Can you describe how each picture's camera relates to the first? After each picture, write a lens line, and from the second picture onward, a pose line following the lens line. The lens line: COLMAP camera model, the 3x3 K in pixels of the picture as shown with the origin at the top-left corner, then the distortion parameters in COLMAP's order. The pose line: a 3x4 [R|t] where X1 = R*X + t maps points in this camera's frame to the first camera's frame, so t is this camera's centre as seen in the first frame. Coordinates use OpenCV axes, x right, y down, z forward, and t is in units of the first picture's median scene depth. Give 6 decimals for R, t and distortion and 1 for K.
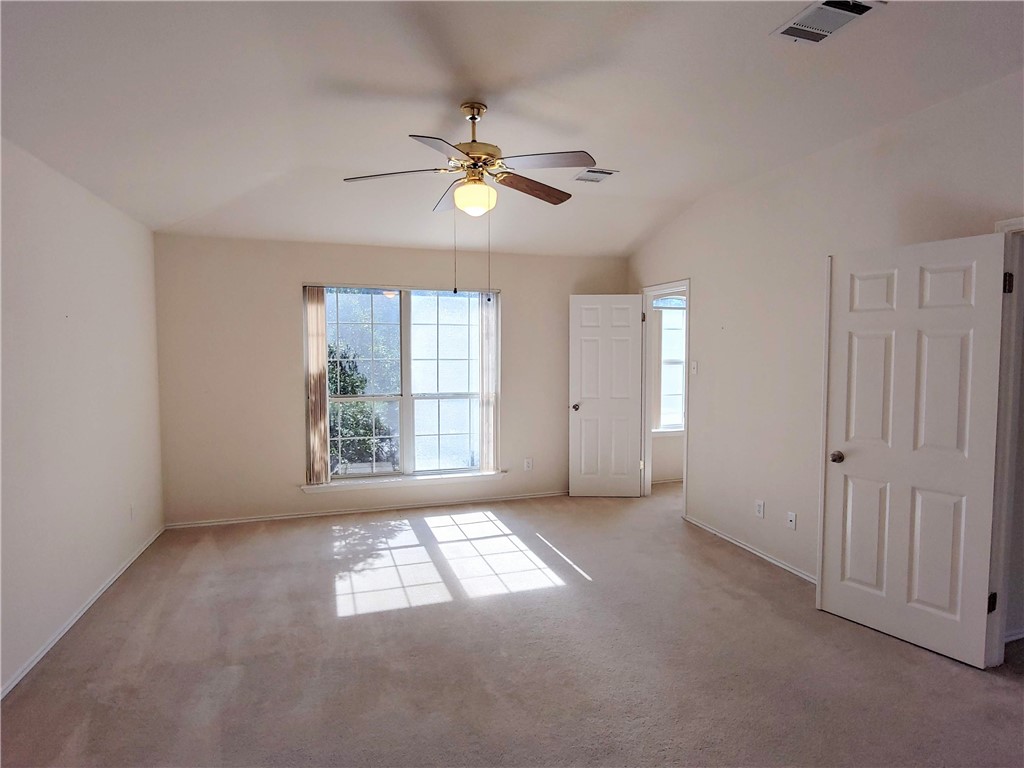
lens RADIAL K [[544.8, 0, 512.0], [0, 544.8, 384.0], [0, 0, 1]] dist [-0.017614, 0.000820]
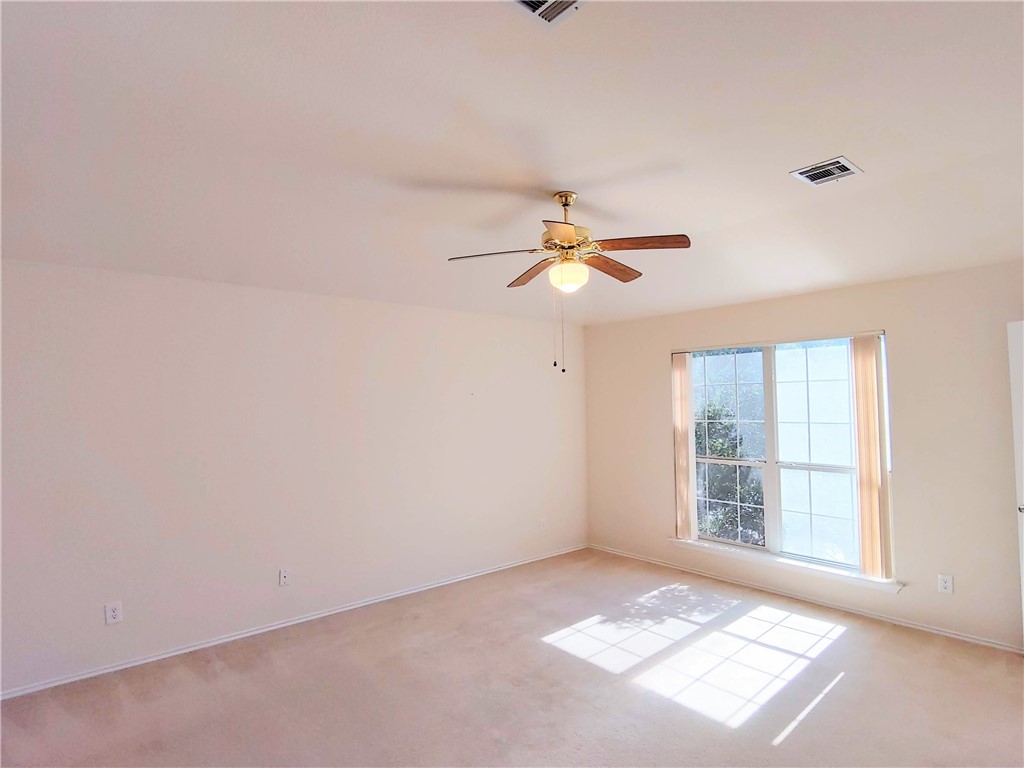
lens RADIAL K [[528.2, 0, 512.0], [0, 528.2, 384.0], [0, 0, 1]] dist [-0.020843, -0.000048]
pose [[0.393109, -0.045300, -0.918375, 0.462682], [-0.047064, 0.996485, -0.069298, -0.029181], [0.918287, 0.070464, 0.389595, 0.281888]]
